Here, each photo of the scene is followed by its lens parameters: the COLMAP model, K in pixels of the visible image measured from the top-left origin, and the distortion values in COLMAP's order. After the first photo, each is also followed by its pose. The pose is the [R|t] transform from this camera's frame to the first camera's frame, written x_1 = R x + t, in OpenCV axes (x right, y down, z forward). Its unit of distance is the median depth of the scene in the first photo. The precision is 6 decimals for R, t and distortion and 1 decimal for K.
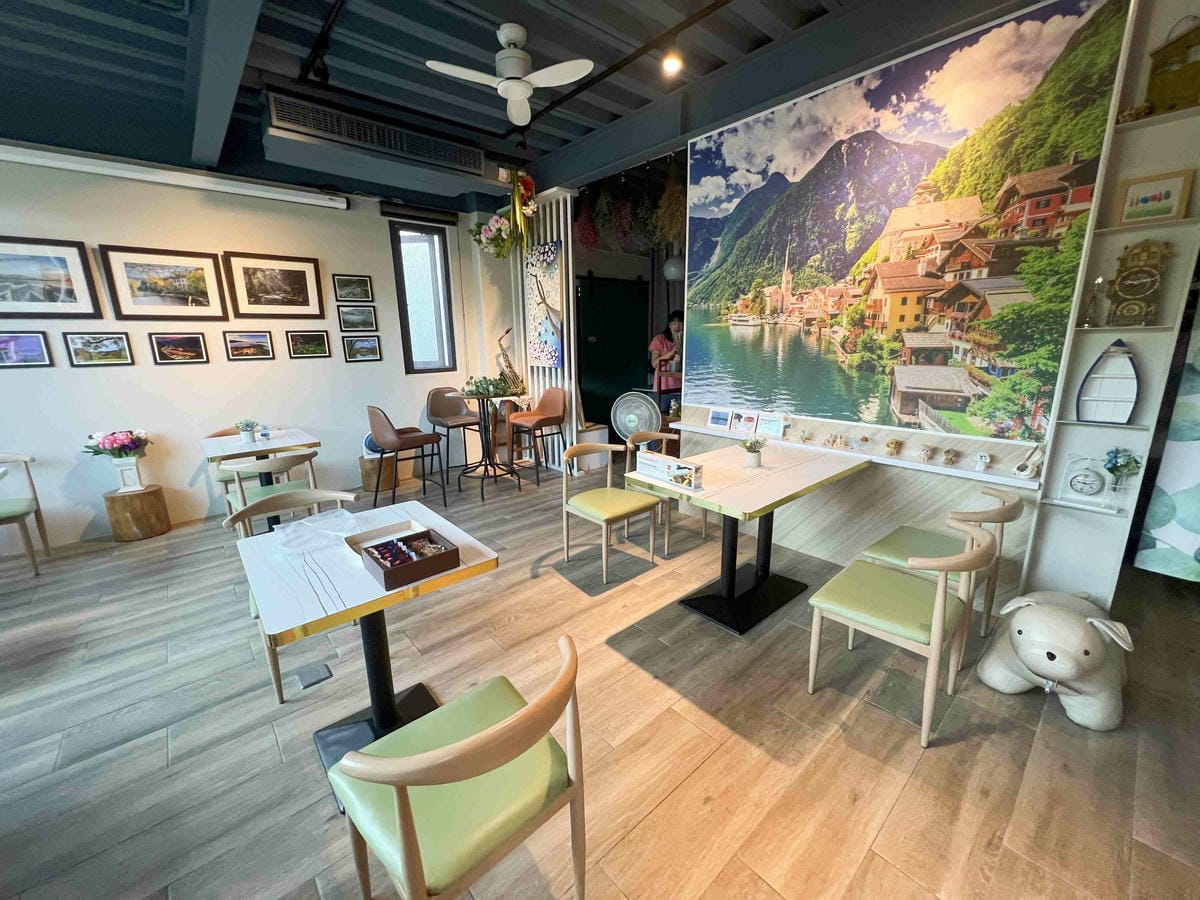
lens RADIAL K [[479.8, 0, 602.7], [0, 479.8, 445.8], [0, 0, 1]] dist [0.001297, 0.000431]
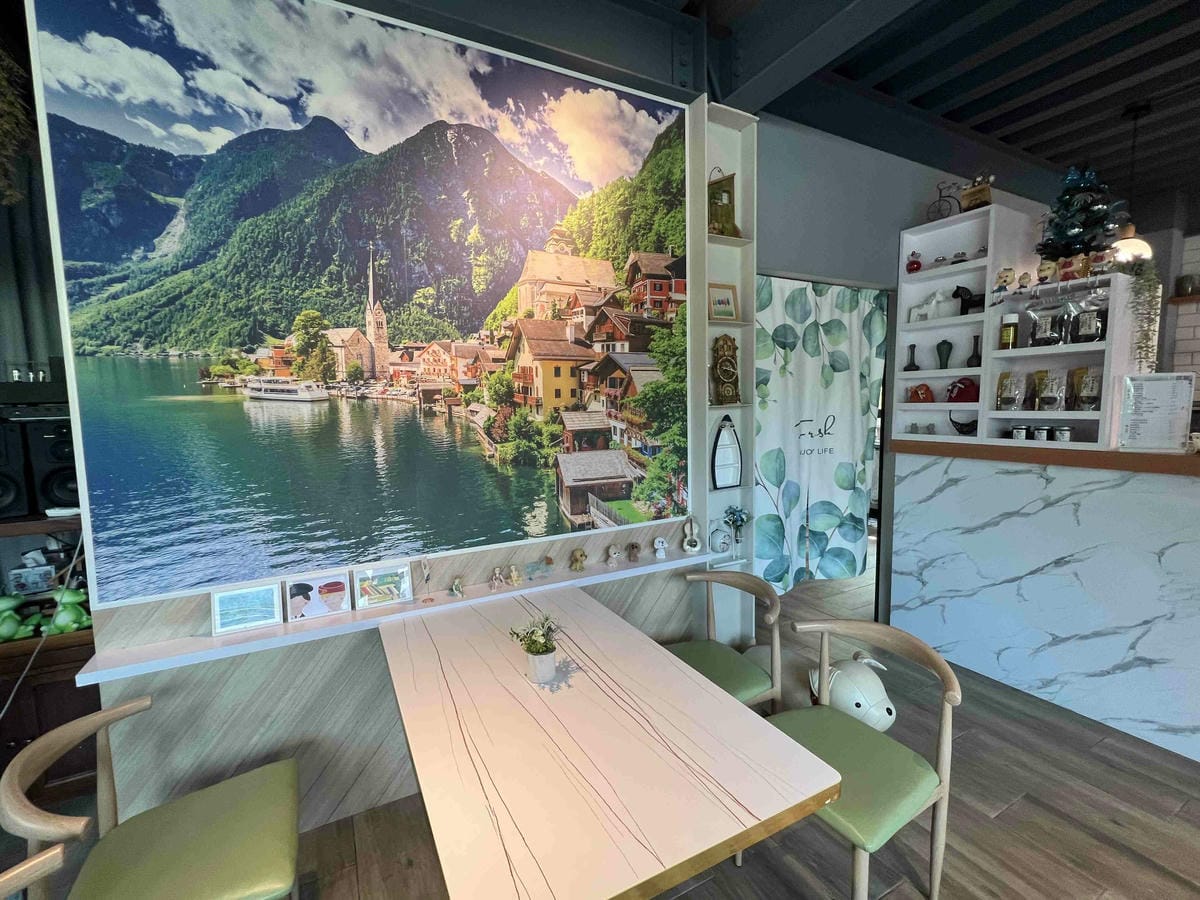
lens RADIAL K [[525.1, 0, 597.1], [0, 525.1, 451.0], [0, 0, 1]] dist [-0.000428, -0.000217]
pose [[0.238914, -0.081720, 0.967596, -0.169375], [0.232707, 0.972234, 0.024653, -0.175062], [-0.942745, 0.219276, 0.251297, 0.719737]]
